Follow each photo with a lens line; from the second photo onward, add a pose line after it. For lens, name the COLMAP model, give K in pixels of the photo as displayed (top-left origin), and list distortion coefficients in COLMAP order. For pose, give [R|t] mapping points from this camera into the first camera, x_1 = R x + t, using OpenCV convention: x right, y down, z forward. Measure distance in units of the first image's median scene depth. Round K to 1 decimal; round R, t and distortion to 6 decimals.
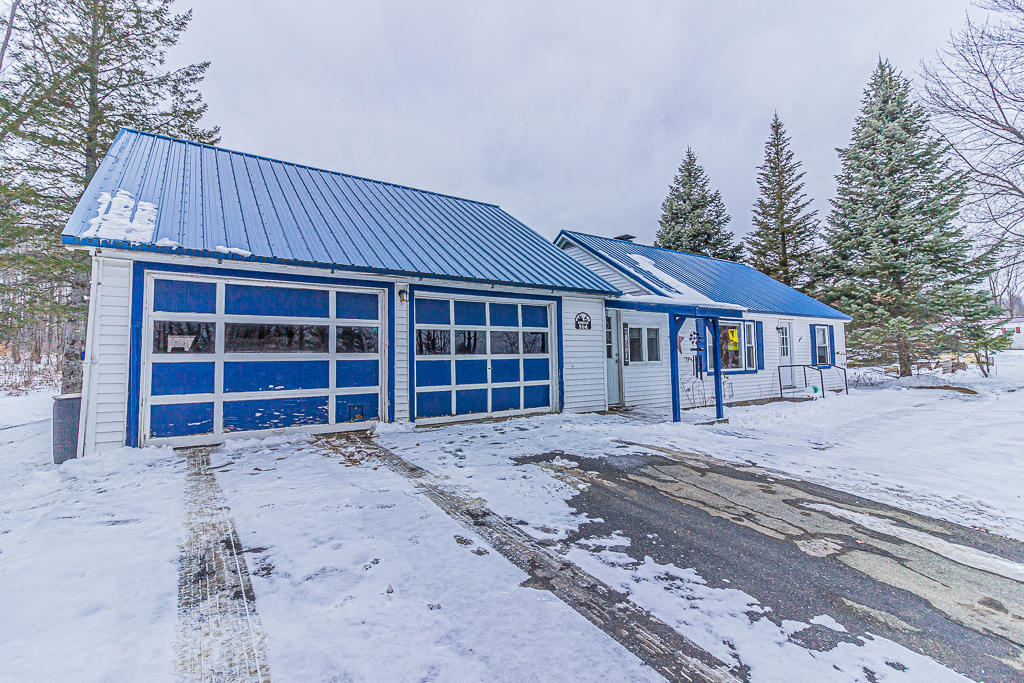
lens RADIAL K [[472.9, 0, 512.0], [0, 472.9, 341.5], [0, 0, 1]] dist [-0.003929, -0.009290]
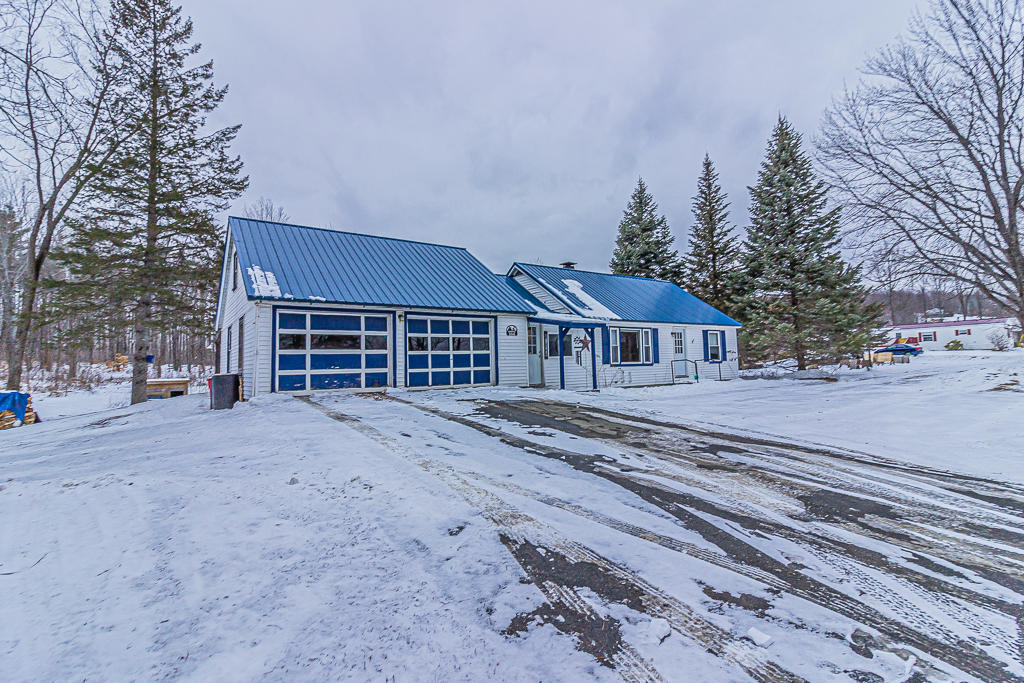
lens RADIAL K [[472.9, 0, 512.0], [0, 472.9, 341.5], [0, 0, 1]] dist [-0.003929, -0.009290]
pose [[0.999754, -0.007148, 0.020976, 0.119992], [0.007364, 0.999920, -0.010236, 0.010985], [-0.020901, 0.010388, 0.999728, -0.629689]]
